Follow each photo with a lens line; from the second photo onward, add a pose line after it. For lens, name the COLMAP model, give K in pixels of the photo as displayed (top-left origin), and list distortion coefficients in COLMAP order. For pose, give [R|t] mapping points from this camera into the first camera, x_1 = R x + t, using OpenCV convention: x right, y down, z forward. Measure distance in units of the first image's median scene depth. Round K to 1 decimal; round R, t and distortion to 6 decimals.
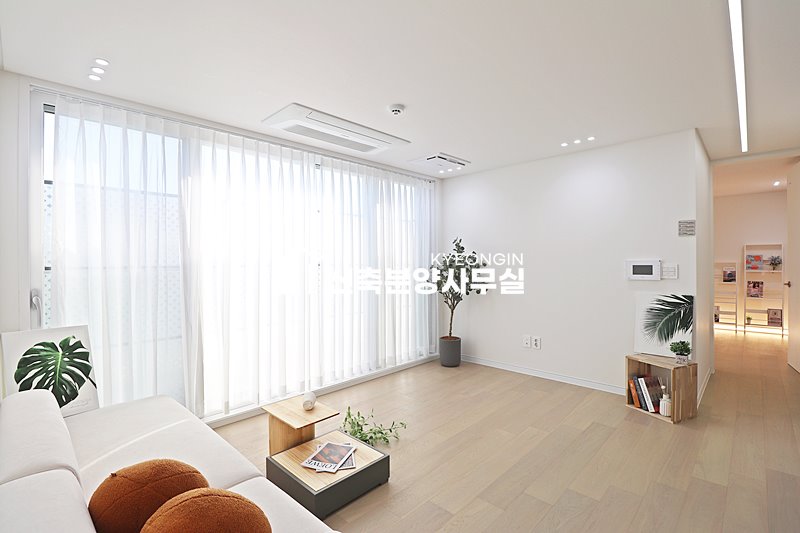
lens RADIAL K [[370.4, 0, 400.9], [0, 370.4, 261.7], [0, 0, 1]] dist [-0.000220, -0.014595]
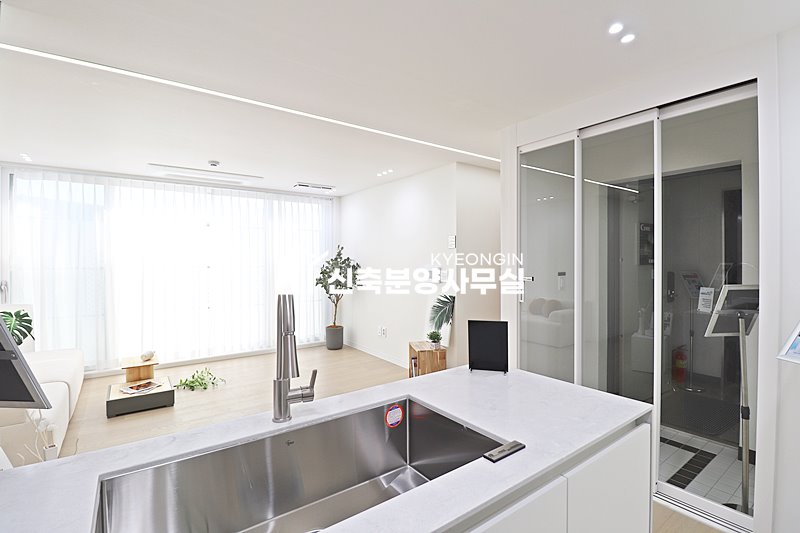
lens RADIAL K [[370.4, 0, 400.9], [0, 370.4, 261.7], [0, 0, 1]] dist [-0.000220, -0.014595]
pose [[0.985120, 0.008285, -0.171667, 0.441080], [-0.007072, 0.999946, 0.007673, -0.017533], [0.171721, -0.006345, 0.985125, -0.143305]]
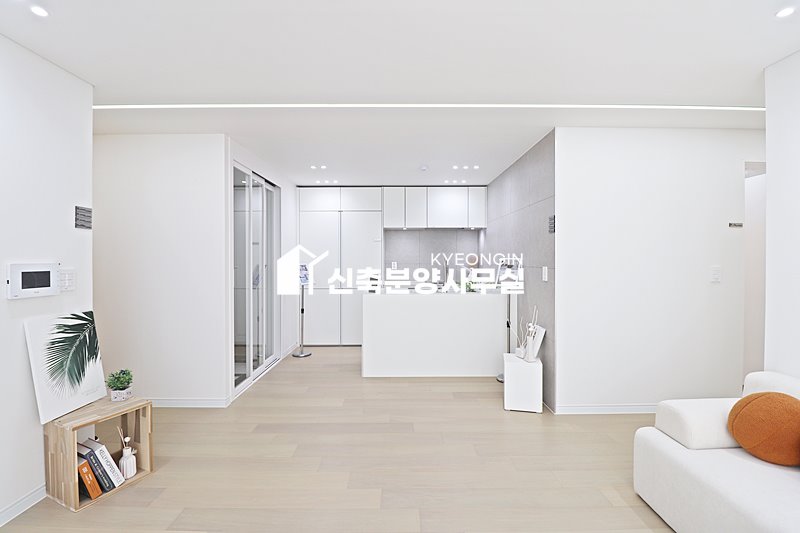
lens RADIAL K [[370.4, 0, 400.9], [0, 370.4, 261.7], [0, 0, 1]] dist [-0.000220, -0.014595]
pose [[-0.699756, 0.004506, 0.714368, -0.088302], [0.006142, 0.999981, -0.000291, -0.001152], [-0.714356, 0.004184, -0.699770, 0.569913]]
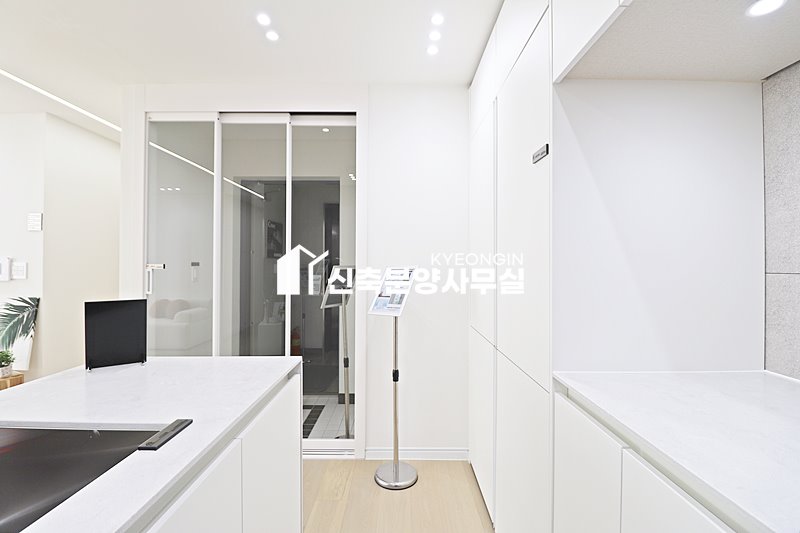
lens RADIAL K [[366.4, 0, 398.7], [0, 366.4, 264.0], [0, 0, 1]] dist [0.001207, -0.014467]
pose [[0.716911, 0.016889, 0.696960, 0.429196], [-0.013968, 0.999854, -0.009861, 0.003986], [-0.697025, -0.002666, 0.717042, -0.125909]]
